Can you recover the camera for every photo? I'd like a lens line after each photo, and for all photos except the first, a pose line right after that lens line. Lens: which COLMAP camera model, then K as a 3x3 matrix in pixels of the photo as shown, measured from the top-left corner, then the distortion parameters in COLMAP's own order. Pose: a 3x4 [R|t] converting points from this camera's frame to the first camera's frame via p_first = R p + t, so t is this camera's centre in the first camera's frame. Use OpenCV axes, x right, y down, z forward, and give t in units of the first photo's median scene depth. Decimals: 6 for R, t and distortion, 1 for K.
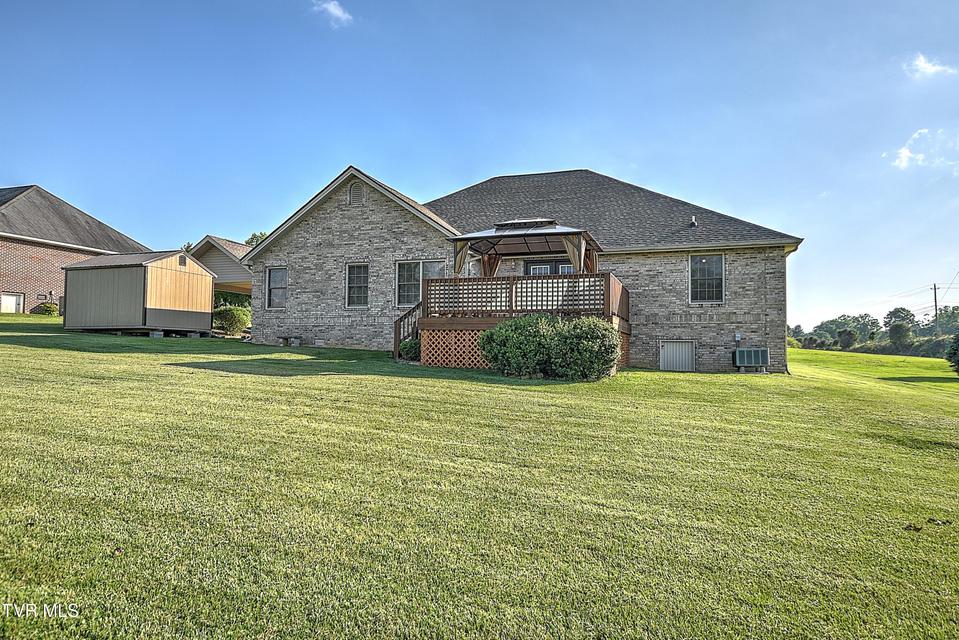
lens RADIAL K [[613.5, 0, 479.5], [0, 613.5, 320.0], [0, 0, 1]] dist [-0.000591, -0.000279]
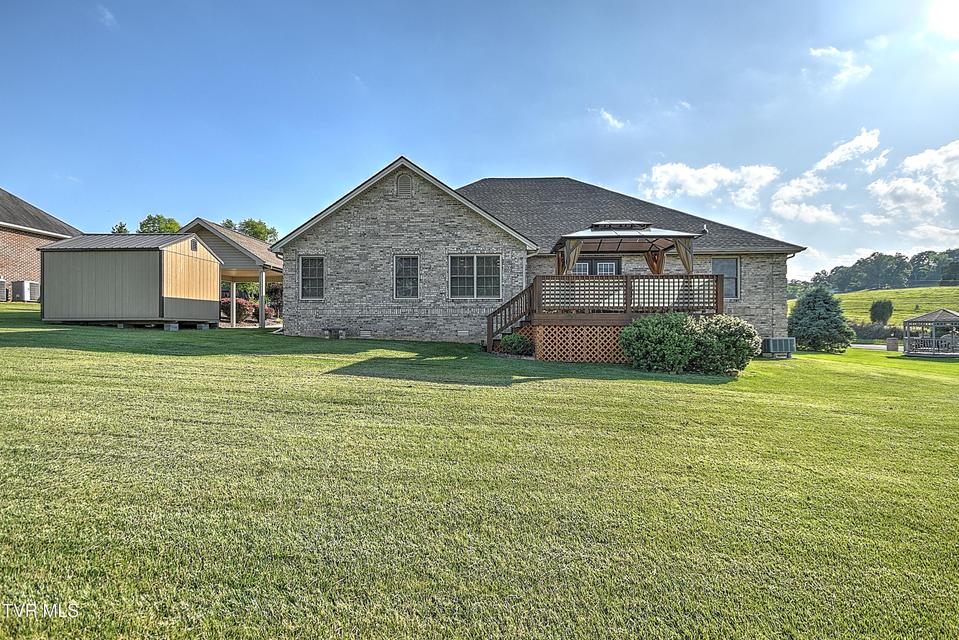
lens RADIAL K [[500.9, 0, 479.5], [0, 500.9, 320.0], [0, 0, 1]] dist [0.000915, 0.000342]
pose [[0.958686, -0.005734, 0.284409, -0.382747], [-0.005749, 0.999202, 0.039523, -0.022946], [-0.284409, -0.039525, 0.957888, 0.210142]]
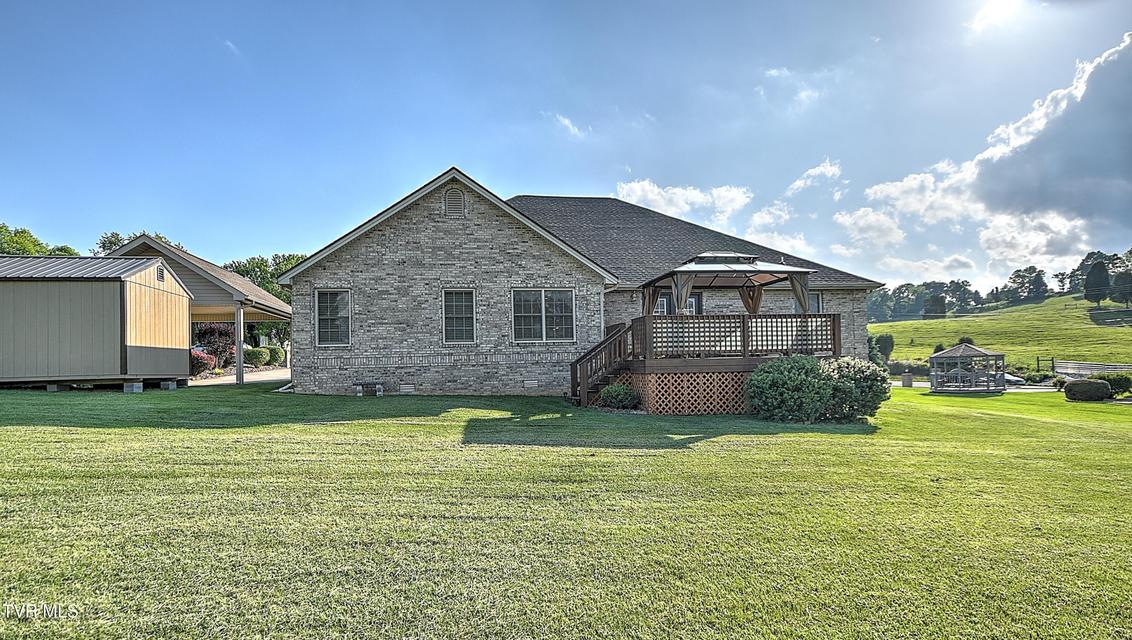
lens RADIAL K [[600.6, 0, 571.9], [0, 600.6, 346.9], [0, 0, 1]] dist [0.004418, 0.000807]
pose [[0.872638, -0.012786, 0.488200, -0.549052], [0.006438, 0.999872, 0.014678, -0.031761], [-0.488325, -0.009665, 0.872609, 0.280667]]
